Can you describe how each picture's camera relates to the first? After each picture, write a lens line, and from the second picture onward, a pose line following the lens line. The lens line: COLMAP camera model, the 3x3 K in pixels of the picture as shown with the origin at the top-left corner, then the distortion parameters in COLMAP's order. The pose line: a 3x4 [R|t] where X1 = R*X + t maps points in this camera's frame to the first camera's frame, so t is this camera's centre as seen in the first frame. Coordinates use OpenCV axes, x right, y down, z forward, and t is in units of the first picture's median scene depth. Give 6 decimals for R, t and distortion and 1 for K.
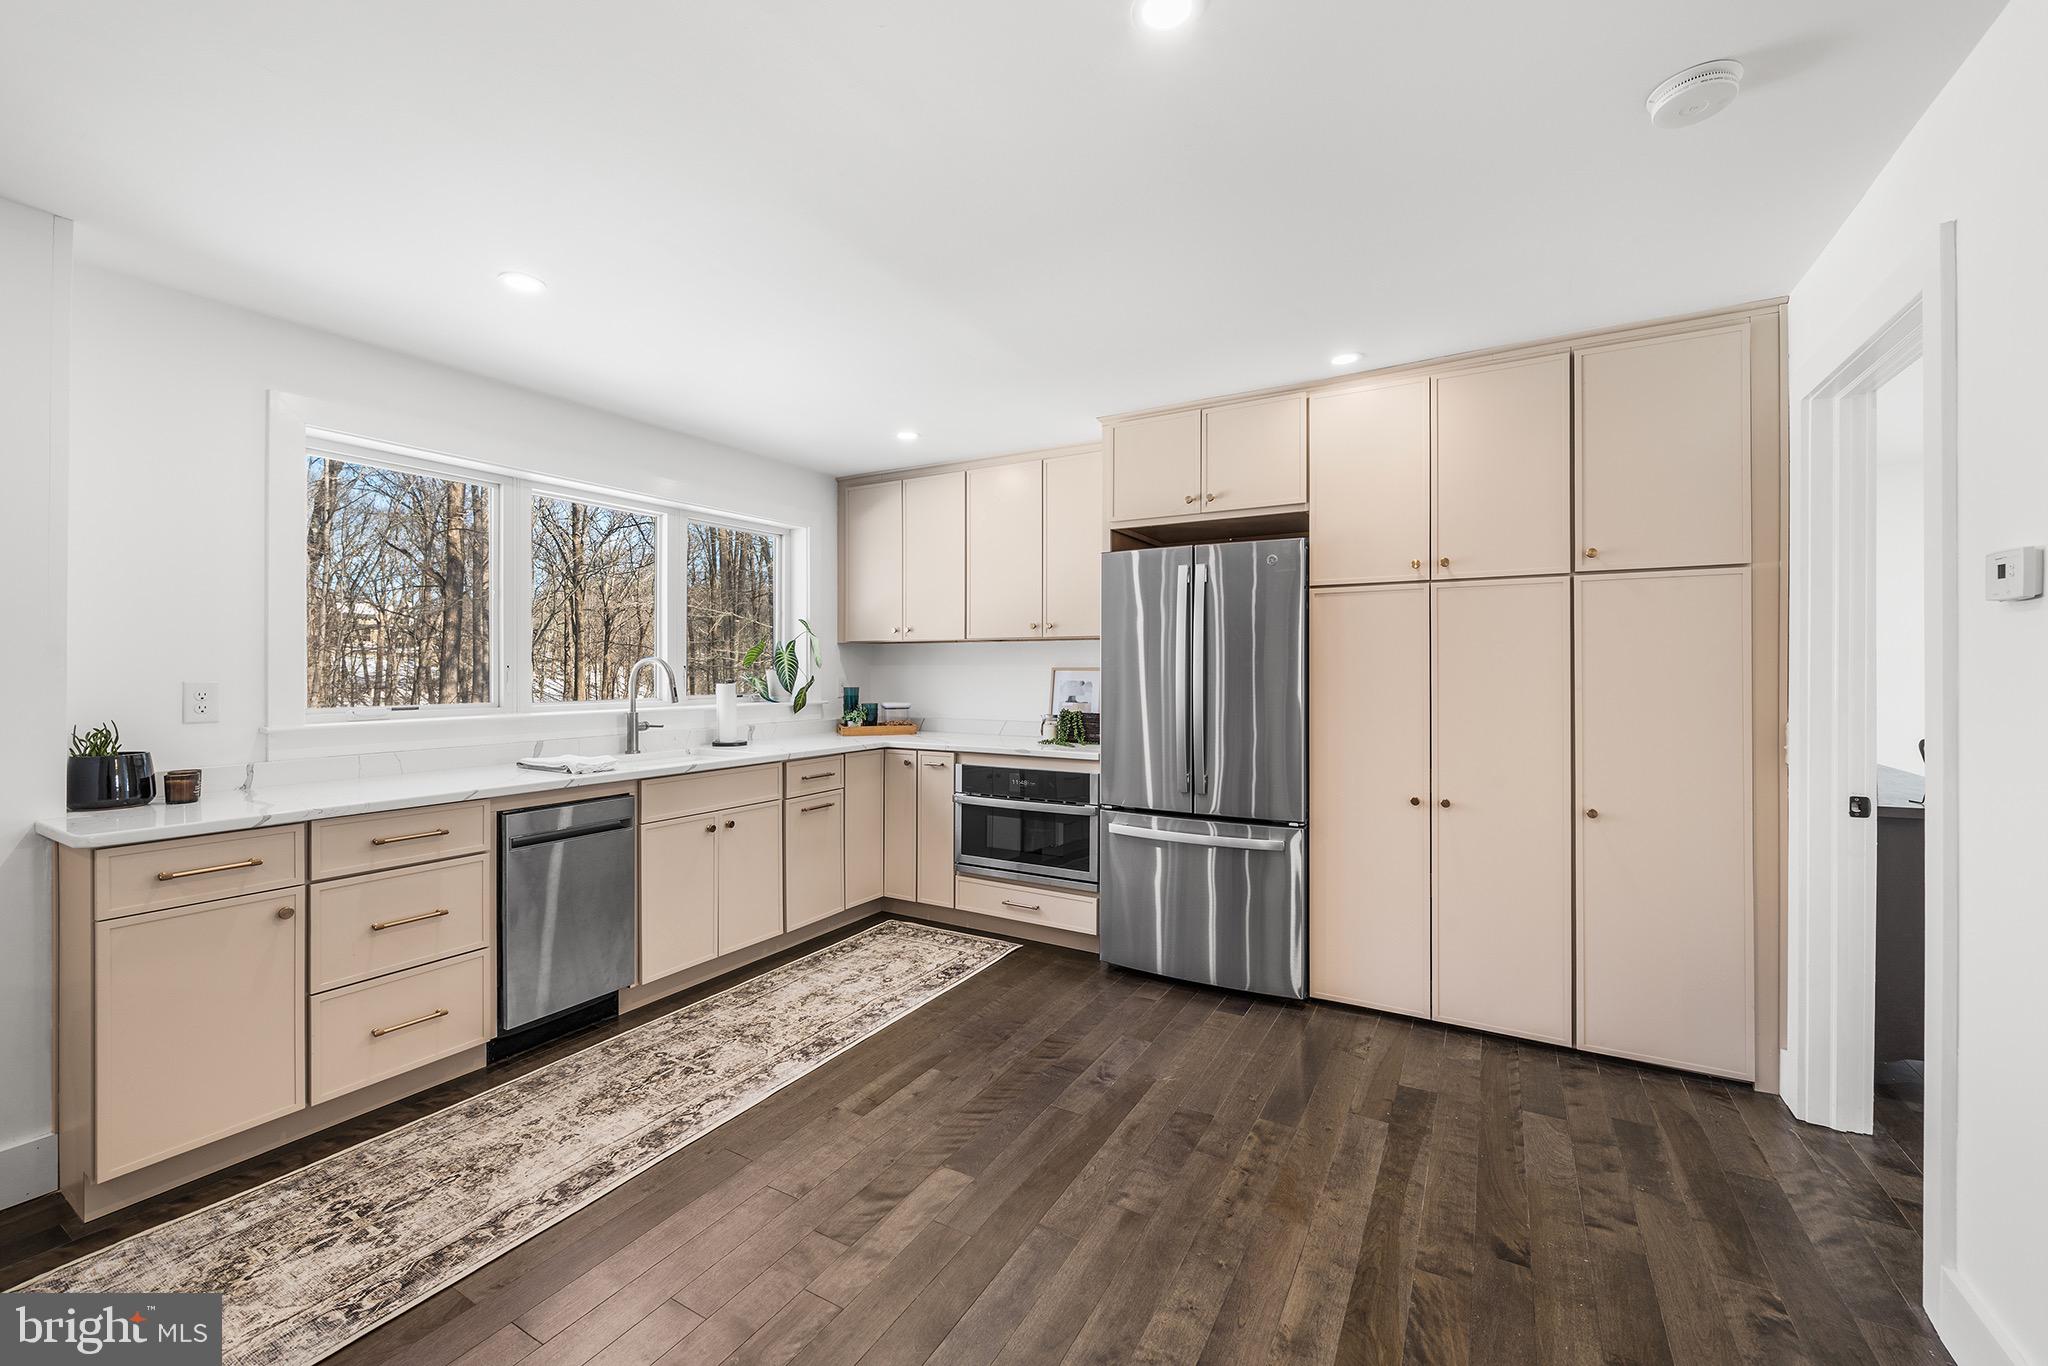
lens RADIAL K [[804.1, 0, 1027.3], [0, 804.1, 673.0], [0, 0, 1]] dist [0.000282, -0.000013]
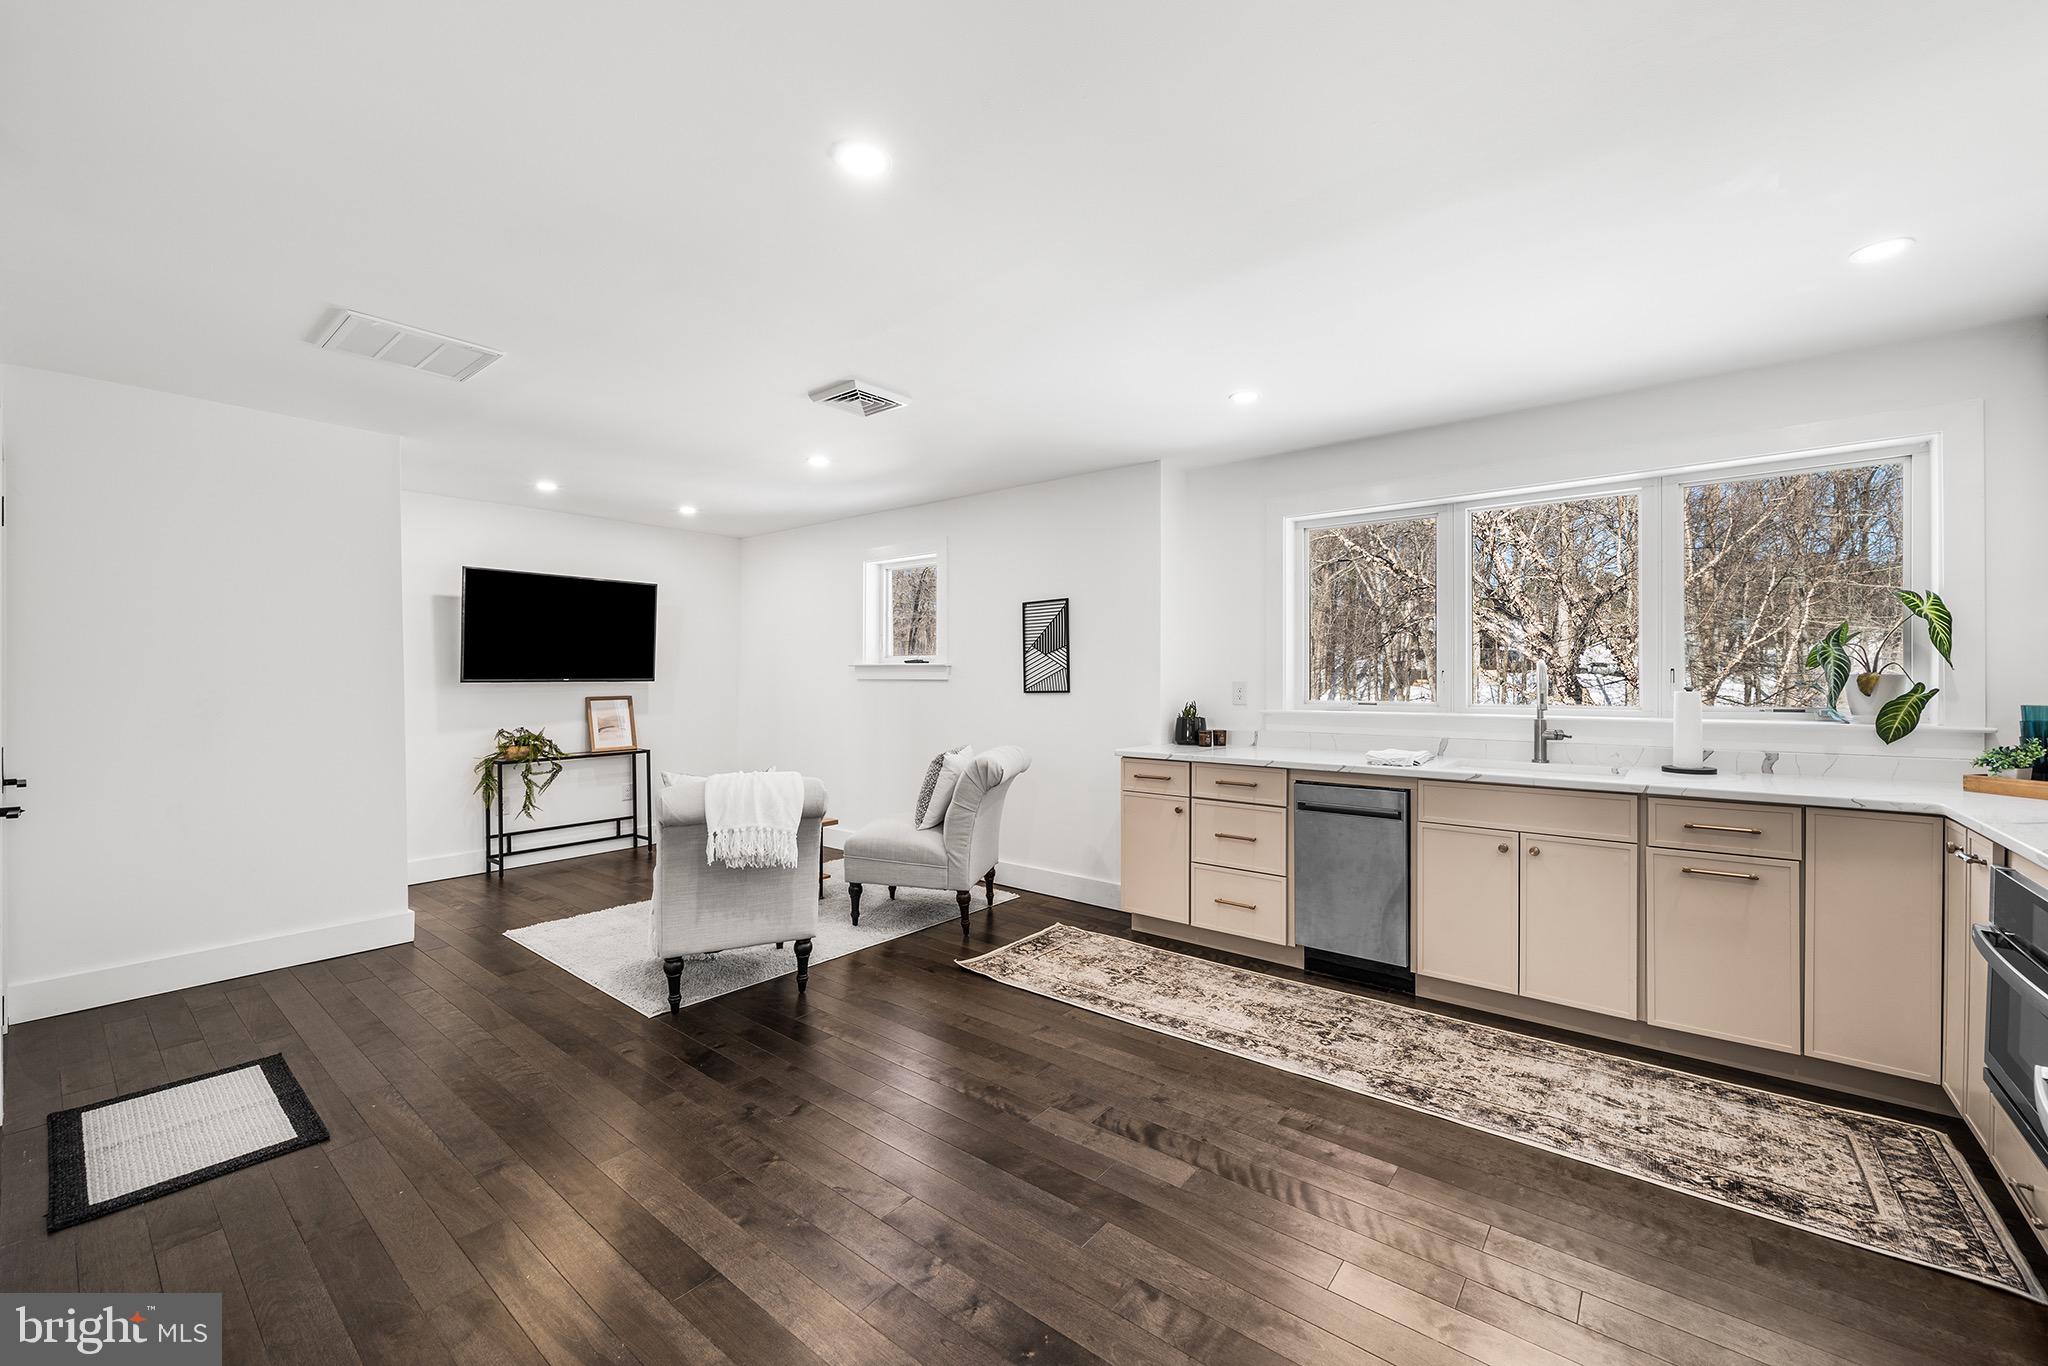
lens RADIAL K [[804.1, 0, 1026.3], [0, 804.1, 681.0], [0, 0, 1]] dist [0.000282, -0.000013]
pose [[-0.145398, 0.007877, -0.989342, 0.687204], [-0.000986, 0.999967, 0.008106, -0.003317], [0.989373, 0.002154, -0.145385, 0.699787]]
